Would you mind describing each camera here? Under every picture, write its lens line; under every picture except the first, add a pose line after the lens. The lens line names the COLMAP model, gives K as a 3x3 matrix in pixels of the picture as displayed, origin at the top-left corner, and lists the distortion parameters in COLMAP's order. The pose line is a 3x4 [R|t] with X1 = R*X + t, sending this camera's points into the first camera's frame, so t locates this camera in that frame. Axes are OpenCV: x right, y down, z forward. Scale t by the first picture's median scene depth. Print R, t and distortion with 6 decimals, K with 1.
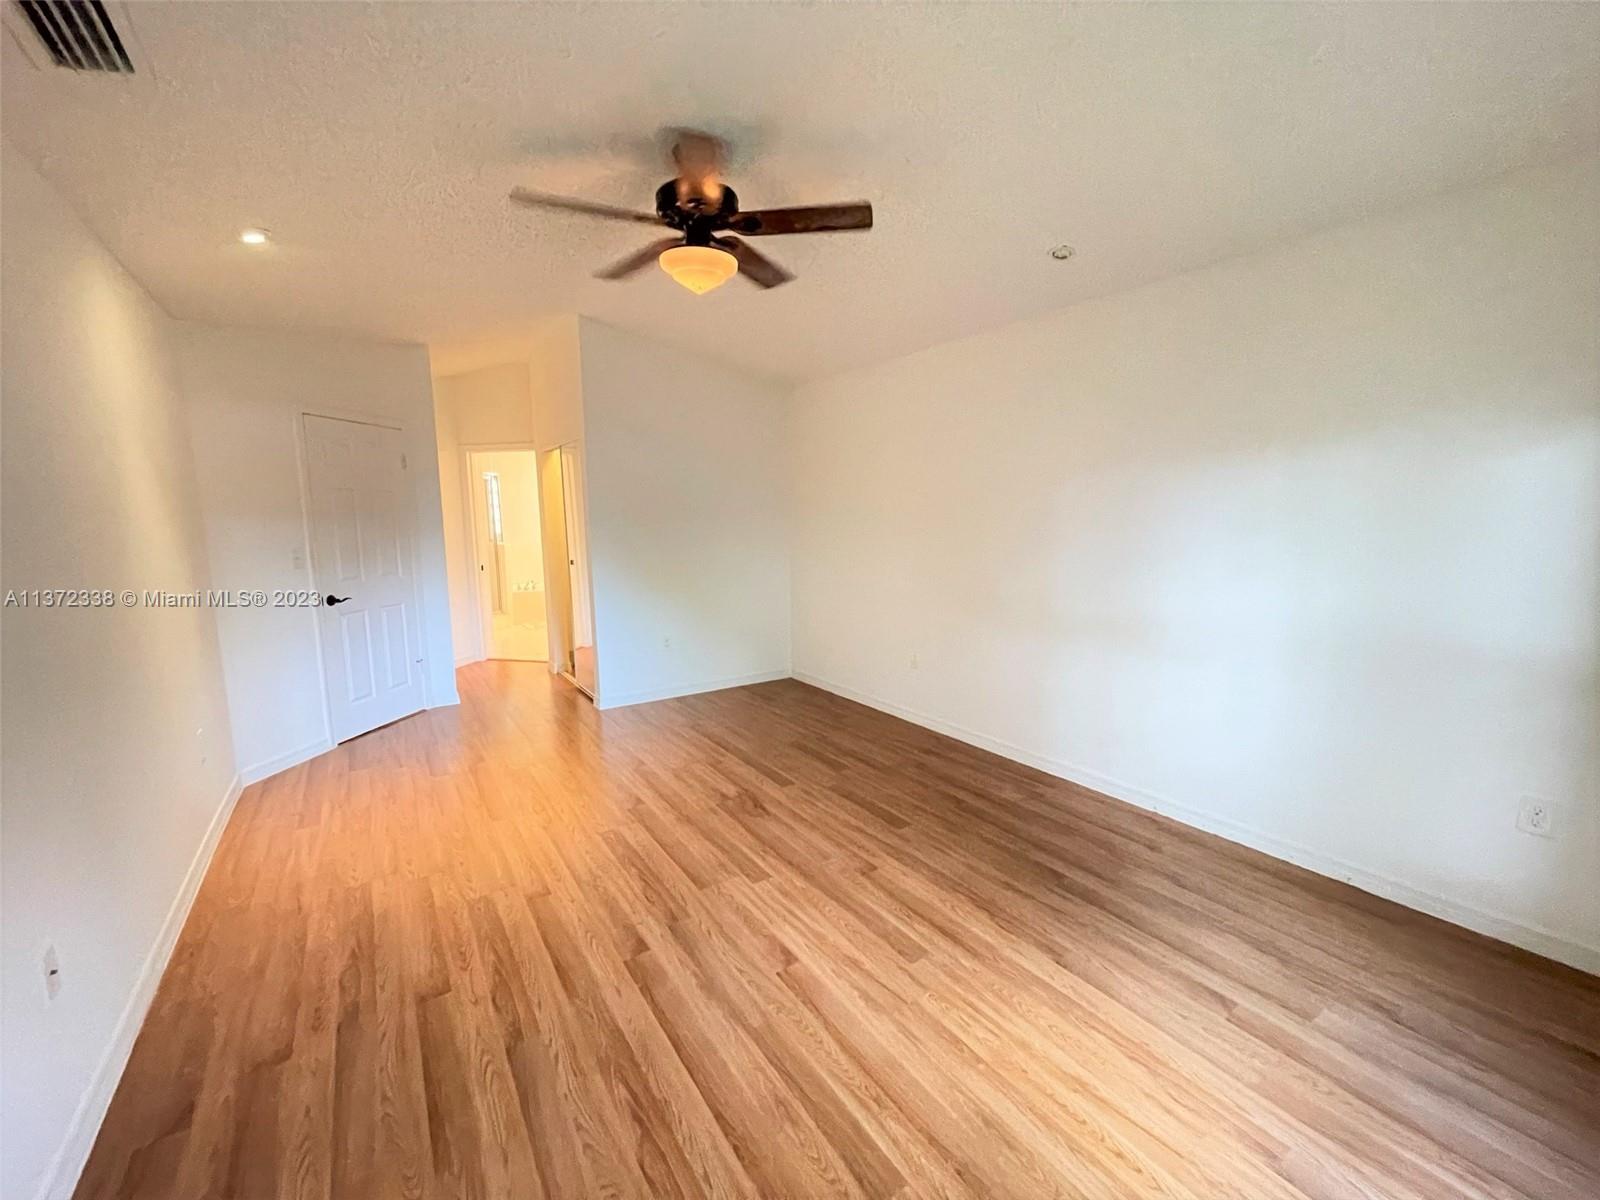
lens RADIAL K [[655.7, 0, 799.8], [0, 655.7, 599.7], [0, 0, 1]] dist [-0.000540, 0.000936]
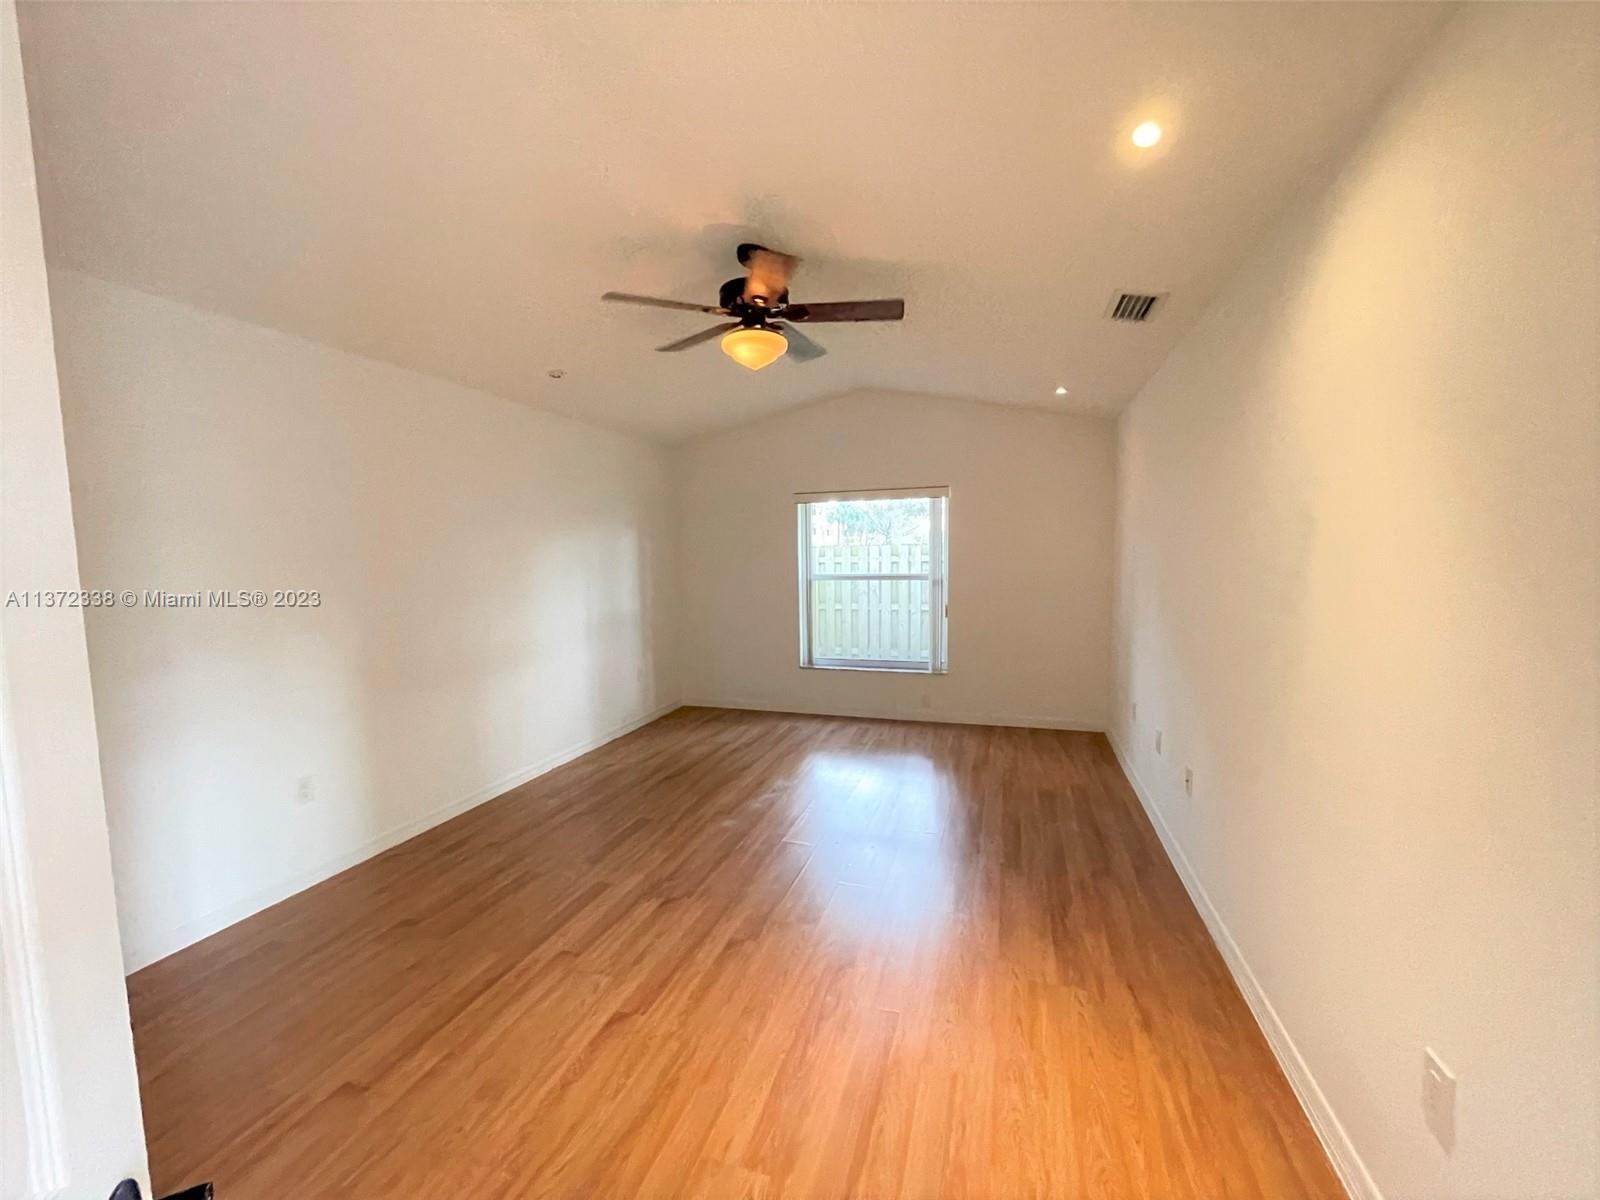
lens RADIAL K [[655.7, 0, 801.1], [0, 655.7, 600.3], [0, 0, 1]] dist [-0.000540, 0.000936]
pose [[-0.625764, -0.034655, 0.779242, -1.003527], [0.128930, 0.980675, 0.147149, -0.197917], [-0.769283, 0.192548, -0.609204, 1.545505]]
